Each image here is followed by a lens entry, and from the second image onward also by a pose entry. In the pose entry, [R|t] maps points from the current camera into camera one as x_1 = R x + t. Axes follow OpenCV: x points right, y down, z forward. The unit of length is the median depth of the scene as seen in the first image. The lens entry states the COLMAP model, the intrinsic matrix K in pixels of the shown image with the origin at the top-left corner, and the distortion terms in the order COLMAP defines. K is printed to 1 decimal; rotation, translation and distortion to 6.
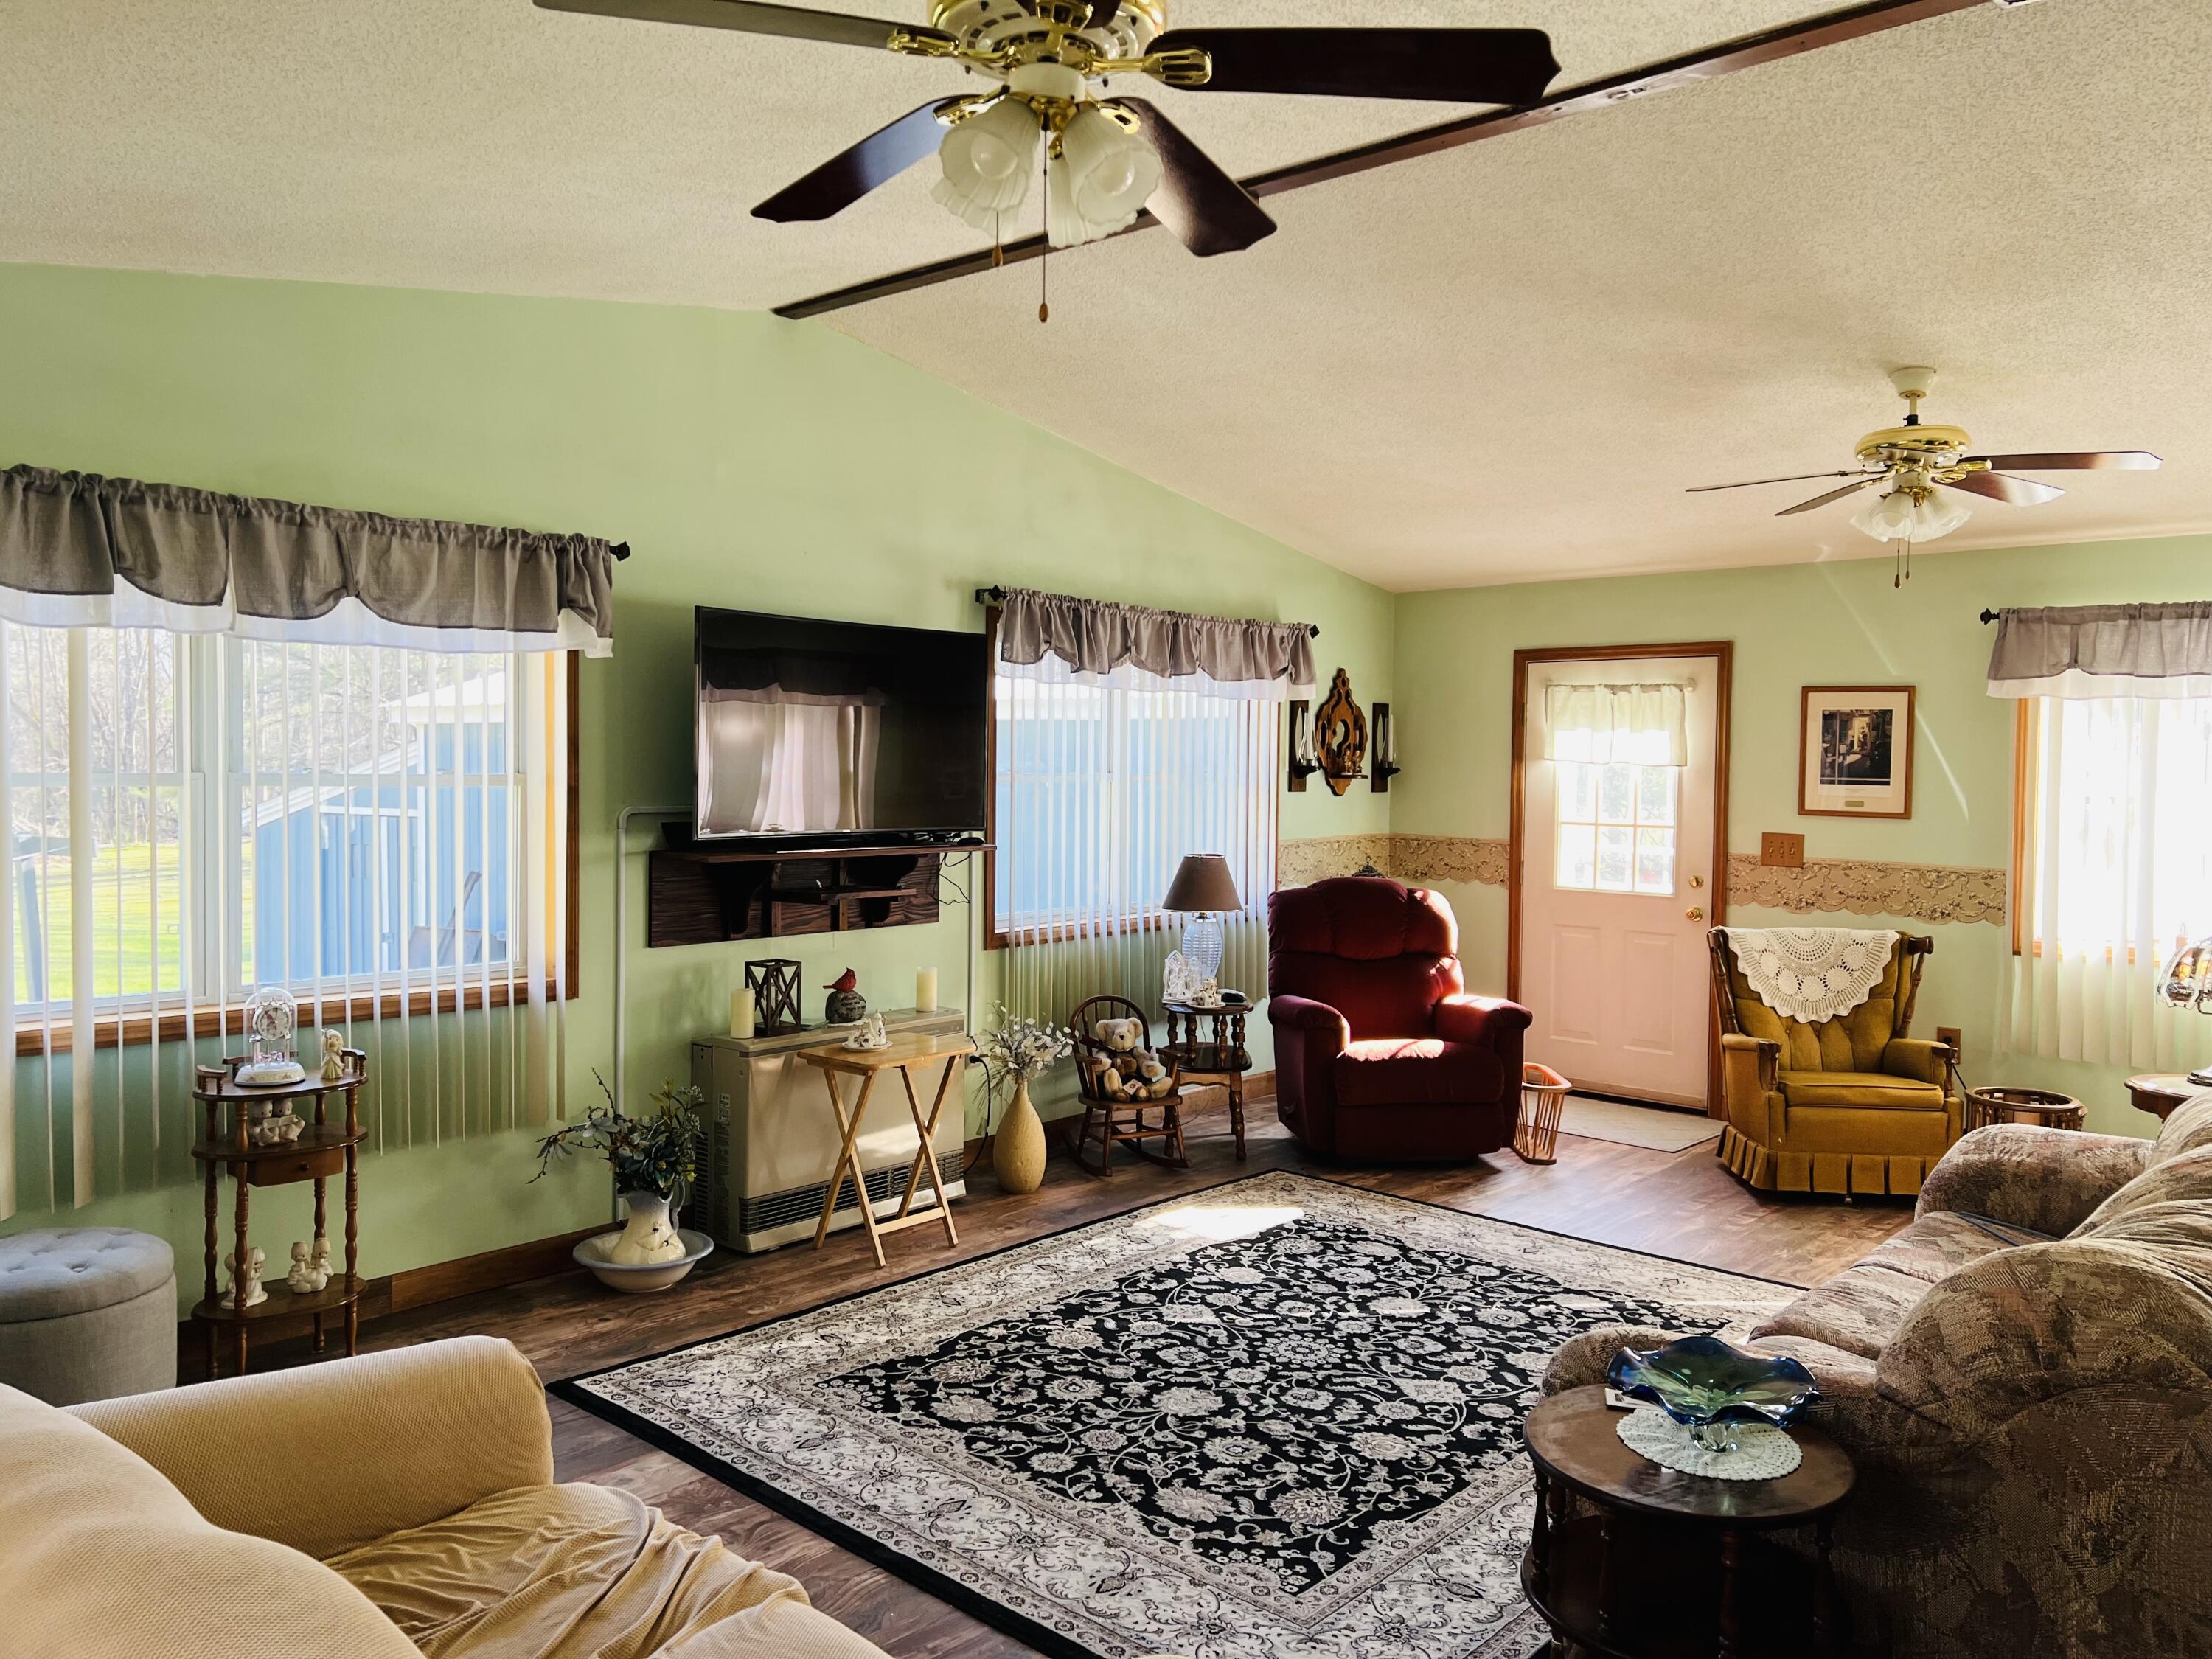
lens RADIAL K [[1608.0, 0, 1106.0], [0, 1608.0, 829.5], [0, 0, 1]] dist [-0.003319, -0.003374]
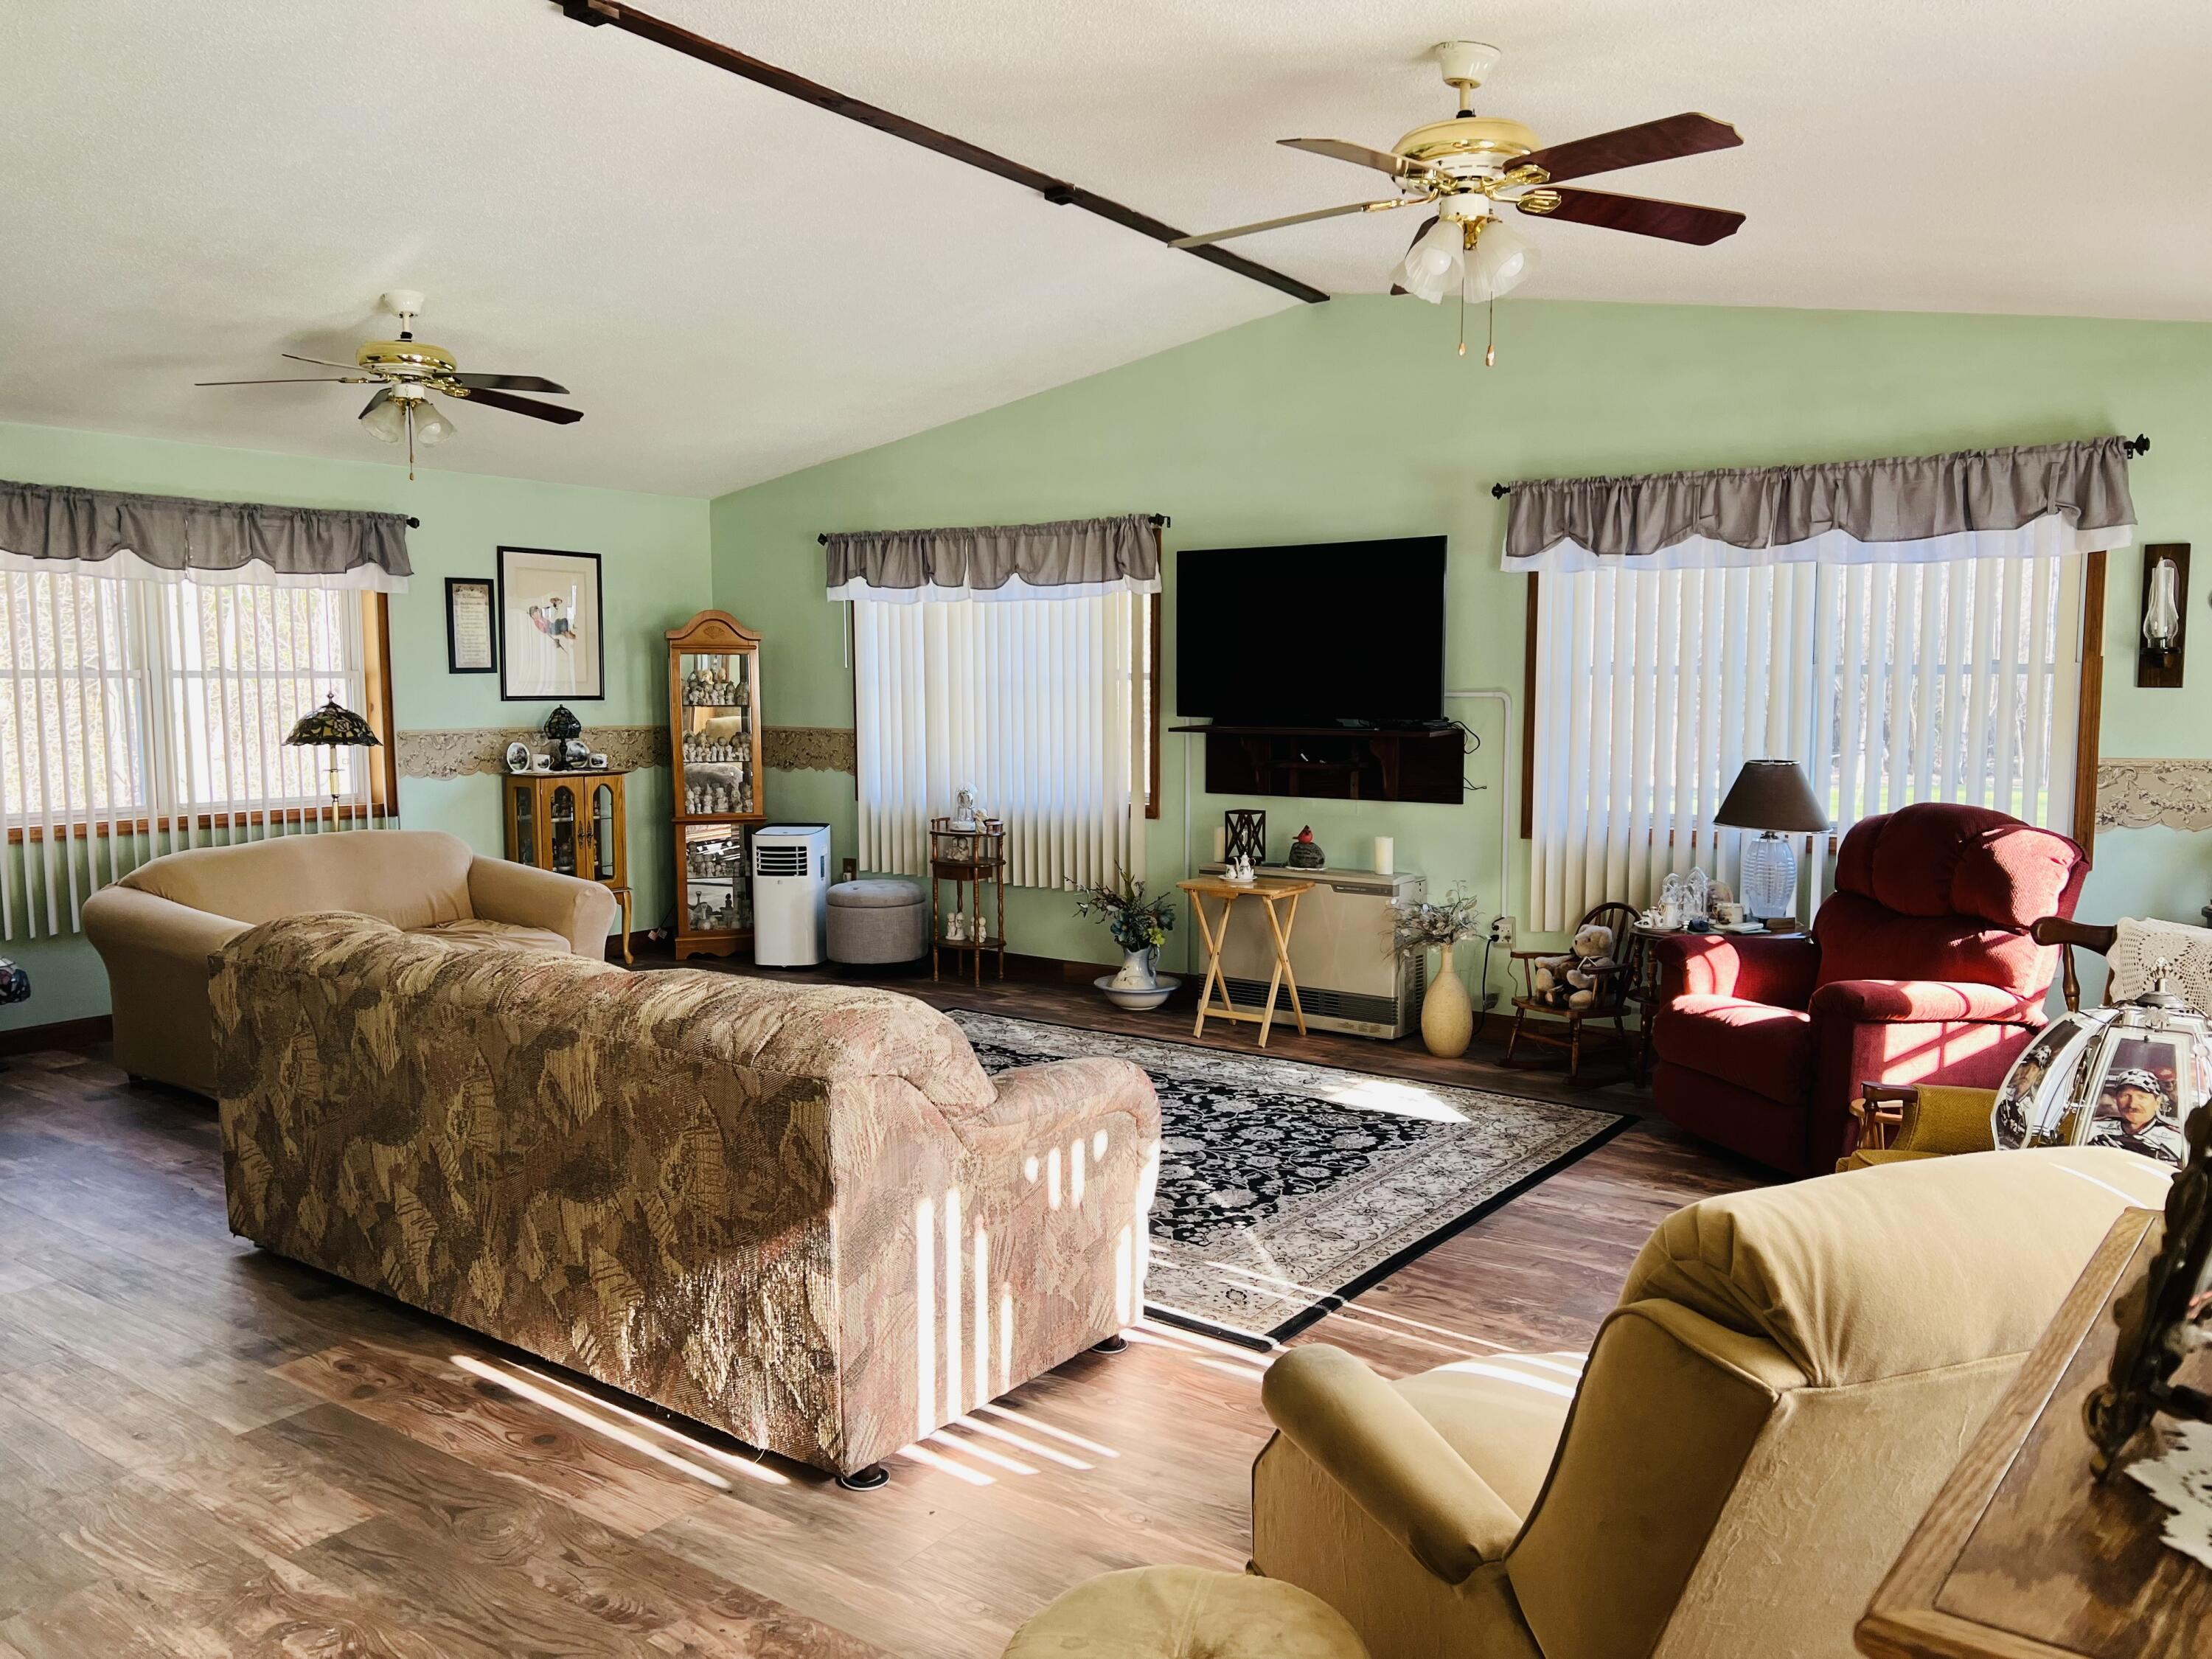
lens RADIAL K [[1608.0, 0, 1106.0], [0, 1608.0, 829.5], [0, 0, 1]] dist [-0.003319, -0.003374]
pose [[0.131703, 0.077611, -0.988246, 1.151625], [-0.040975, 0.996505, 0.072799, 0.005002], [0.990442, 0.030906, 0.134422, 0.740399]]
